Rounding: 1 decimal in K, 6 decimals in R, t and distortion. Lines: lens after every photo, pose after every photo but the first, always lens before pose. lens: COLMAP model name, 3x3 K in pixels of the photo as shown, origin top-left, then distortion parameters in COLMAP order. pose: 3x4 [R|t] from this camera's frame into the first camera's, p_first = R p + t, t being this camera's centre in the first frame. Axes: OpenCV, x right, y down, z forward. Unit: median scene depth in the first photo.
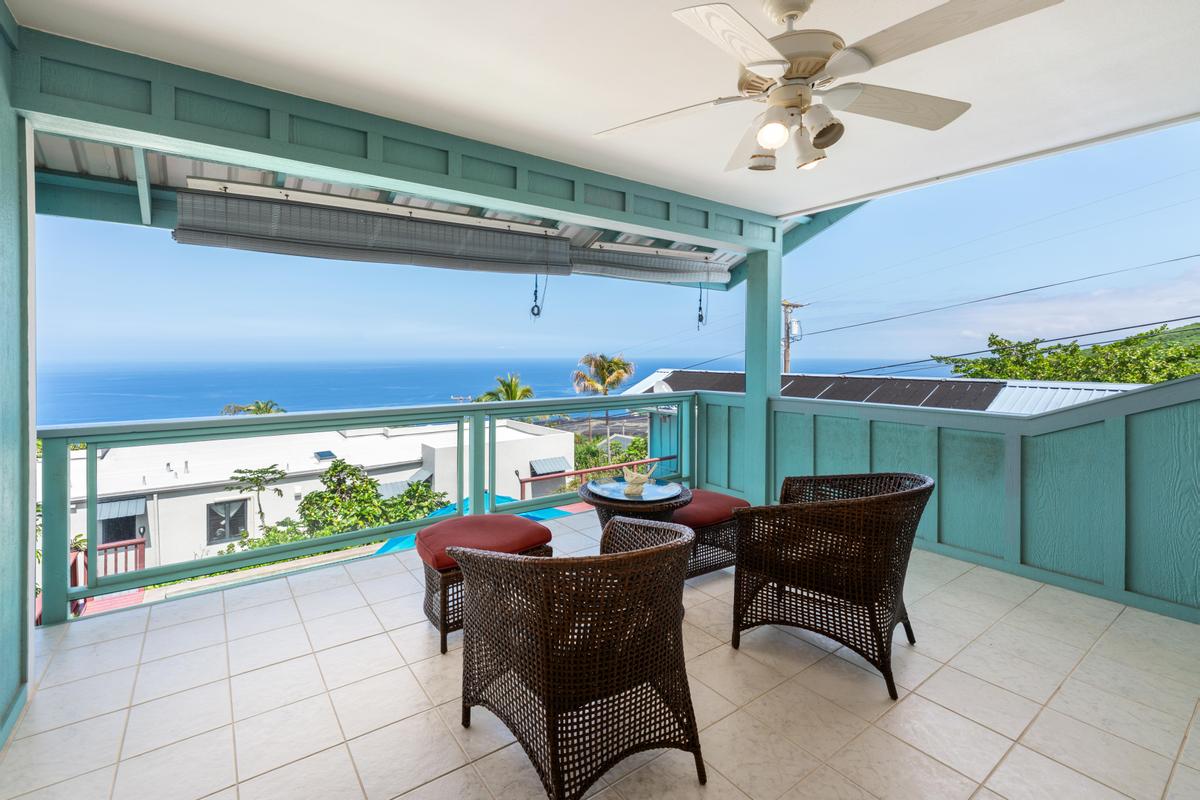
lens RADIAL K [[525.1, 0, 553.3], [0, 525.1, 357.1], [0, 0, 1]] dist [0.000949, 0.000021]
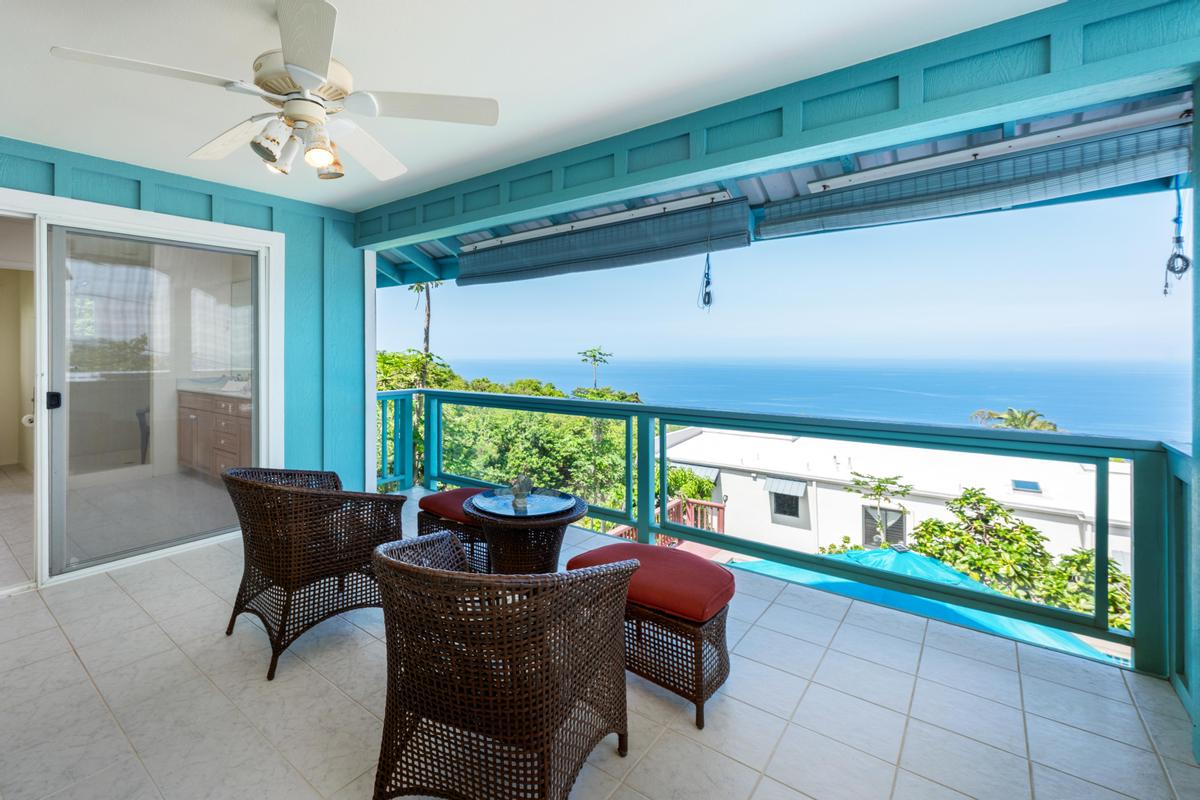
lens RADIAL K [[539.9, 0, 503.9], [0, 539.9, 344.8], [0, 0, 1]] dist [0.001066, 0.000196]
pose [[0.251547, -0.011823, -0.967773, 0.594287], [-0.004076, 0.999904, -0.013275, -0.003602], [0.967837, 0.007283, 0.251474, 0.415289]]
